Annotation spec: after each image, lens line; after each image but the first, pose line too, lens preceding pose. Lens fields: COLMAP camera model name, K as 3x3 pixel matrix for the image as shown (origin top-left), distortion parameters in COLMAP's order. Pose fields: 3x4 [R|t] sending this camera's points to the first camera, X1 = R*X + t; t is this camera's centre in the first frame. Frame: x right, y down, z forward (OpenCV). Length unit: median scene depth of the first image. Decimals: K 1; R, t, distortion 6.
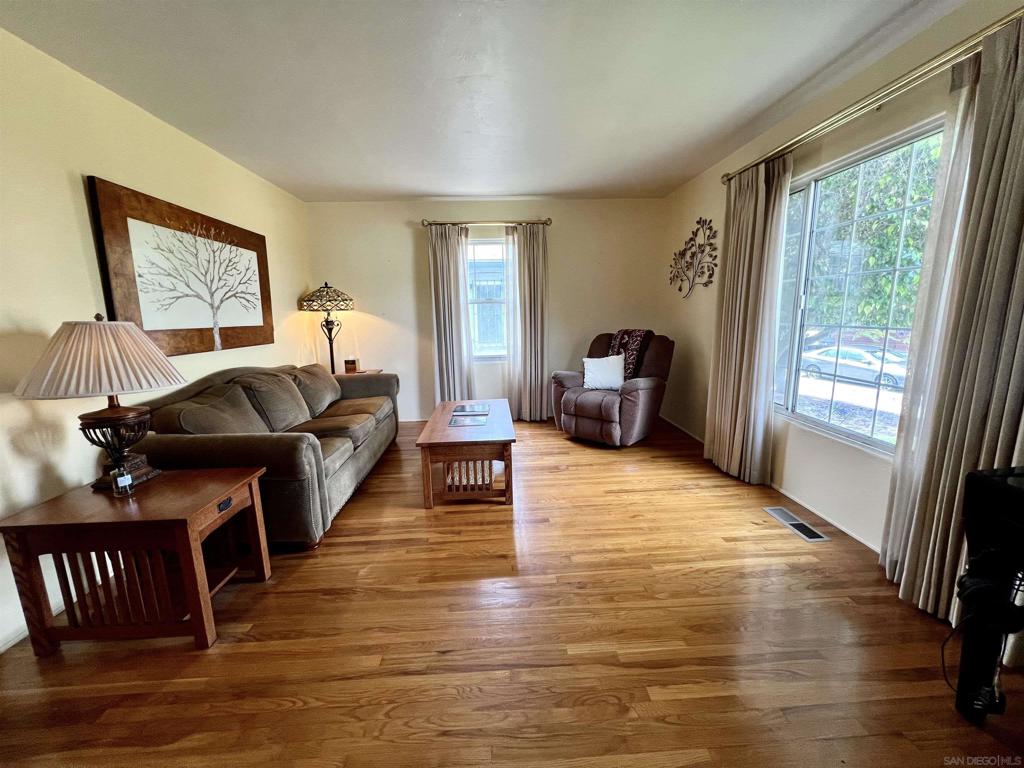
lens RADIAL K [[410.6, 0, 509.8], [0, 410.6, 386.1], [0, 0, 1]] dist [-0.001417, -0.000074]
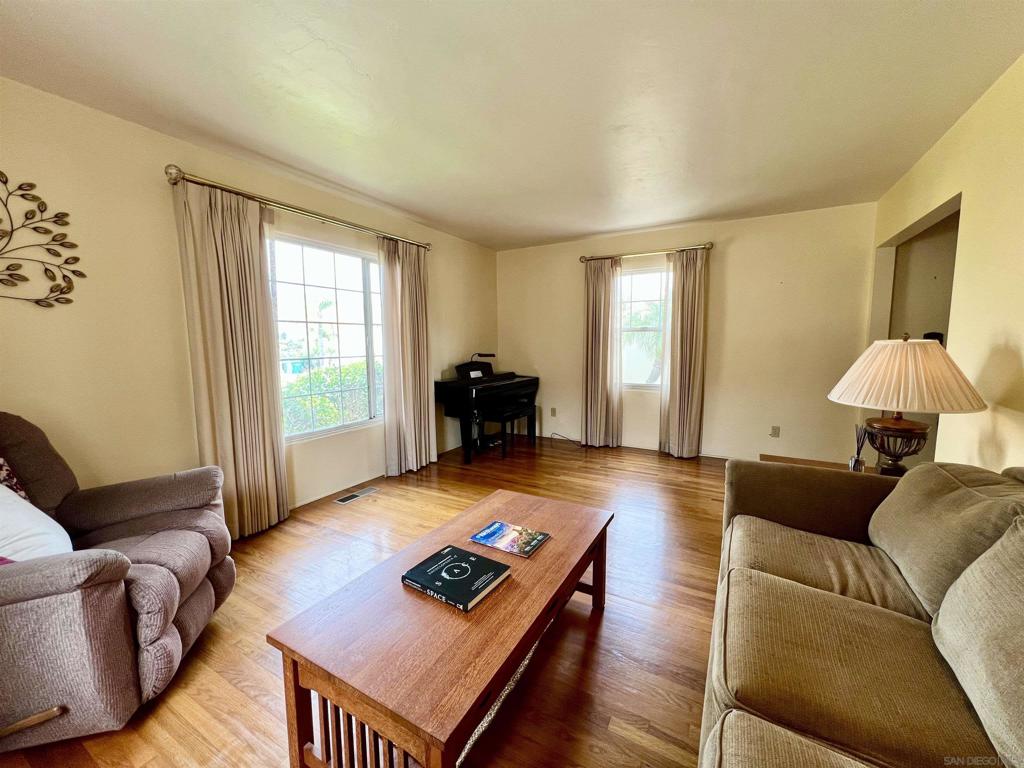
lens RADIAL K [[410.6, 0, 513.8], [0, 410.6, 384.6], [0, 0, 1]] dist [-0.001417, -0.000074]
pose [[-0.845029, -0.025985, 0.534089, -0.356053], [0.124082, 0.962026, 0.243126, -0.217609], [-0.520125, 0.271720, -0.809715, 1.248978]]
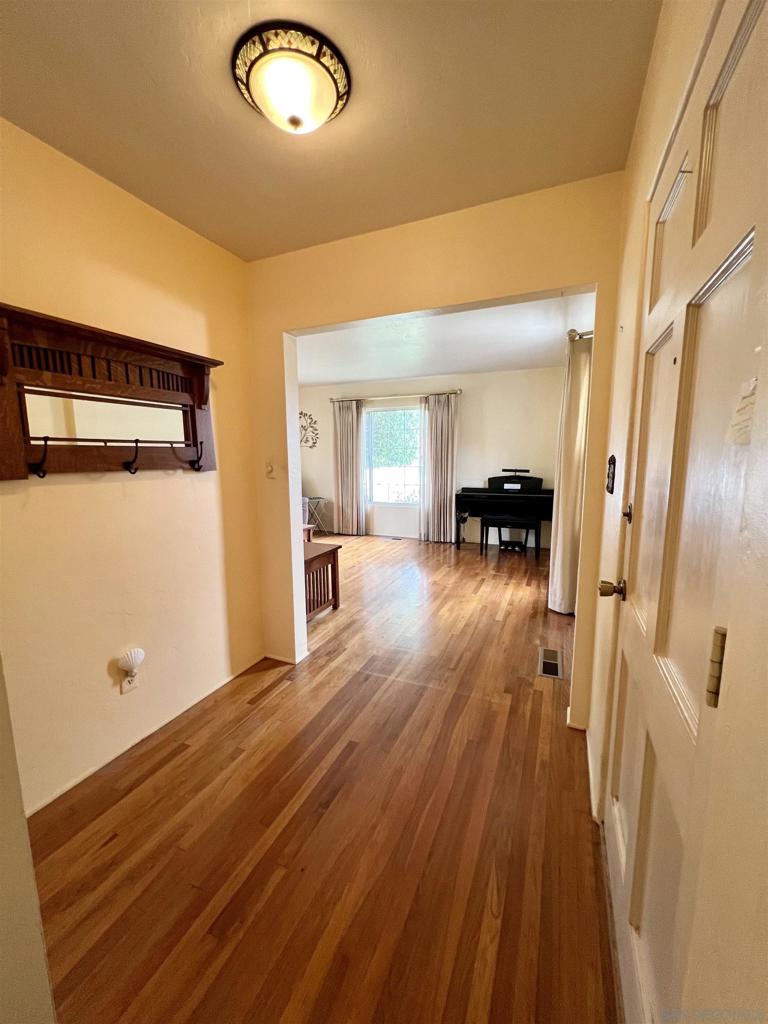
lens RADIAL K [[408.1, 0, 387.5], [0, 408.1, 515.7], [0, 0, 1]] dist [-0.000533, -0.000189]
pose [[0.438379, -0.111380, 0.891862, -1.200182], [0.159546, 0.986176, 0.044736, 0.042261], [-0.884516, 0.122682, 0.450089, -0.142313]]
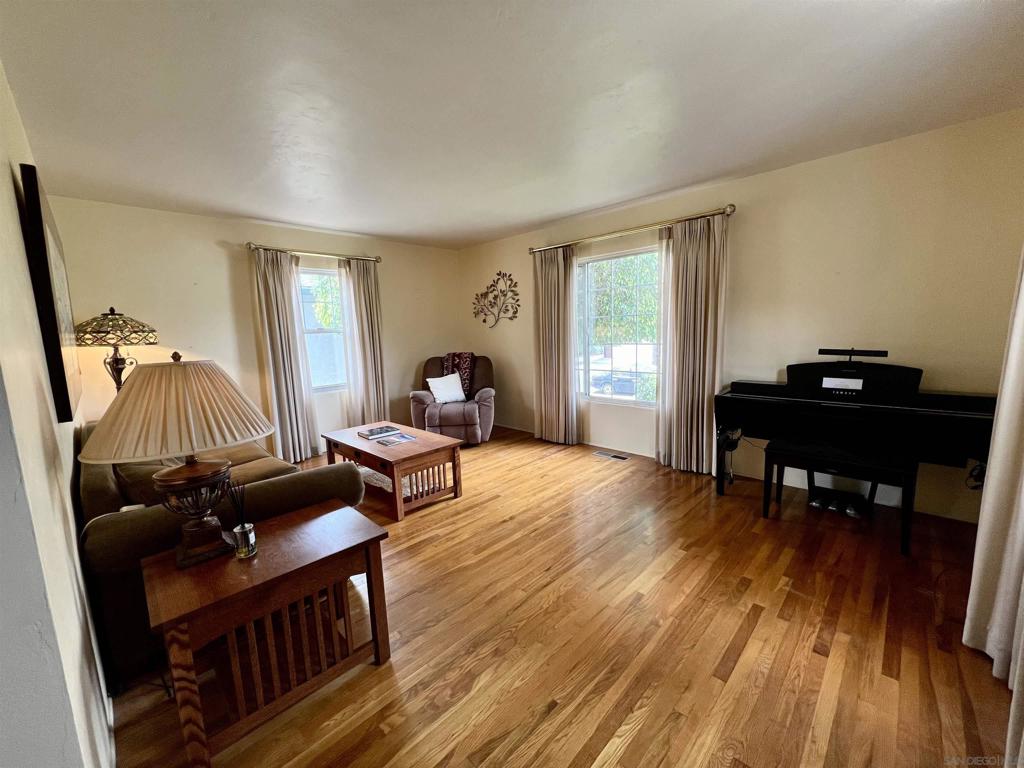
lens RADIAL K [[410.6, 0, 513.7], [0, 410.6, 385.1], [0, 0, 1]] dist [-0.001417, -0.000074]
pose [[0.734058, -0.095374, 0.672356, -0.536483], [0.140943, 0.989926, -0.013456, 0.000150], [-0.664300, 0.104642, 0.740106, -0.032371]]
